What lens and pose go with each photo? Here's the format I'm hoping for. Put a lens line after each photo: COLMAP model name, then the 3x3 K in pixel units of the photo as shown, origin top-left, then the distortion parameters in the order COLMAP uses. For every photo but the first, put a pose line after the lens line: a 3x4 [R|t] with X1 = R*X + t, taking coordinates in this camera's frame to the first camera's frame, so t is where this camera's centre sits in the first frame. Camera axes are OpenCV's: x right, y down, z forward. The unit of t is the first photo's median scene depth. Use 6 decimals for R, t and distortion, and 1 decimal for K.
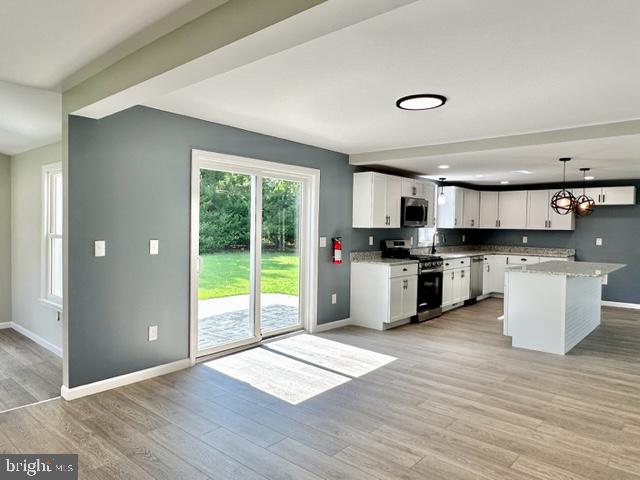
lens RADIAL K [[441.6, 0, 303.9], [0, 441.6, 238.3], [0, 0, 1]] dist [-0.001437, 0.000268]
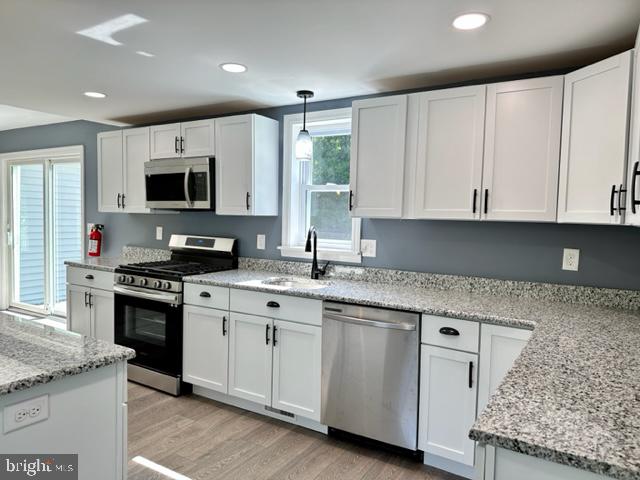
lens RADIAL K [[436.7, 0, 320.0], [0, 436.7, 240.0], [0, 0, 1]] dist [0.003793, -0.005605]
pose [[0.201820, 0.043502, -0.978456, 0.850322], [-0.050447, 0.998149, 0.033972, -0.018826], [0.978123, 0.042504, 0.203641, 1.116576]]
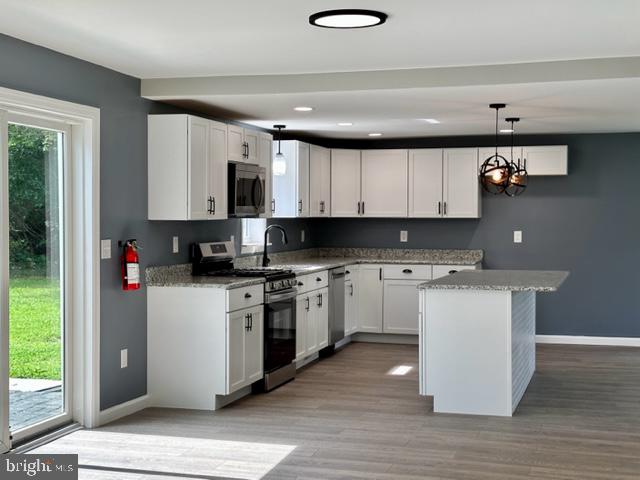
lens RADIAL K [[998.9, 0, 297.4], [0, 998.9, 241.0], [0, 0, 1]] dist [0.137052, 0.024467]
pose [[0.906848, -0.023462, 0.420804, -0.219220], [0.022593, 0.999720, 0.007051, -0.003708], [-0.420851, 0.003113, 0.907124, -0.139069]]
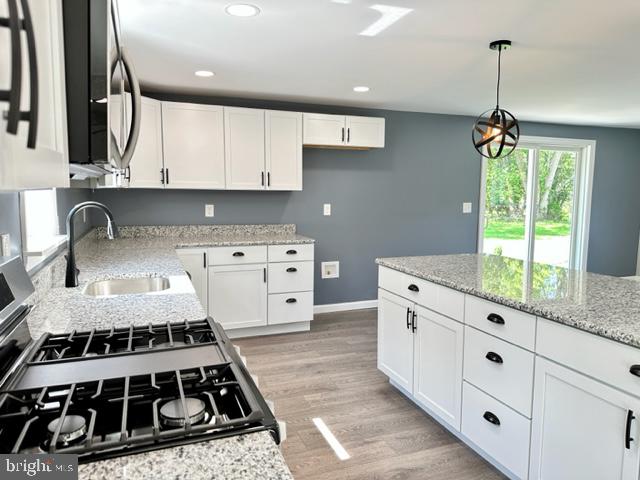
lens RADIAL K [[454.1, 0, 320.0], [0, 454.1, 240.0], [0, 0, 1]] dist [0.084316, -0.103784]
pose [[0.451907, -0.107001, 0.885624, 0.139522], [0.021919, 0.993812, 0.108888, -0.023163], [-0.891796, -0.029796, 0.451456, 0.902063]]
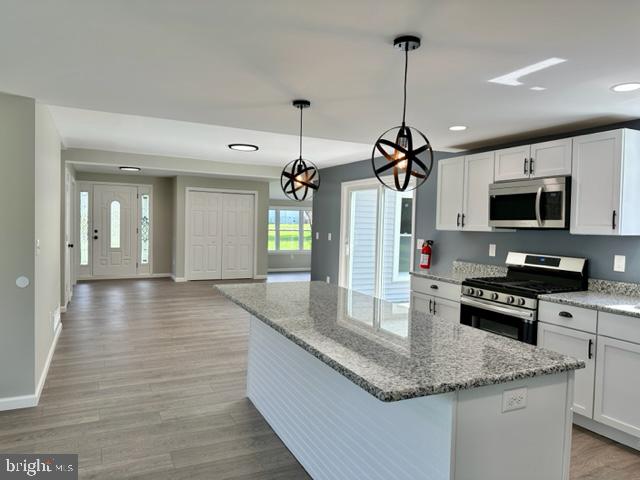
lens RADIAL K [[436.7, 0, 320.0], [0, 436.7, 240.0], [0, 0, 1]] dist [0.003793, -0.005605]
pose [[-0.365891, 0.010690, -0.930596, 0.901754], [-0.058453, 0.997696, 0.034443, -0.018387], [0.928820, 0.066998, -0.364423, 1.010835]]
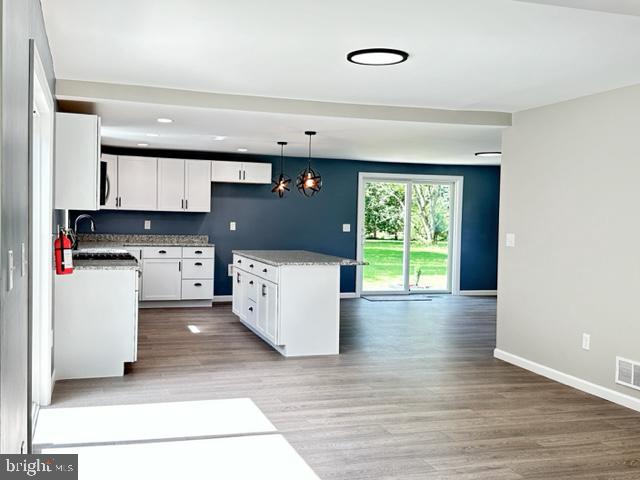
lens RADIAL K [[689.7, 0, 320.0], [0, 689.7, 240.0], [0, 0, 1]] dist [0.108906, -0.013619]
pose [[0.496572, -0.034470, 0.867311, -0.482415], [0.007700, 0.999347, 0.035309, -0.013740], [-0.867961, -0.010855, 0.496513, 0.251420]]
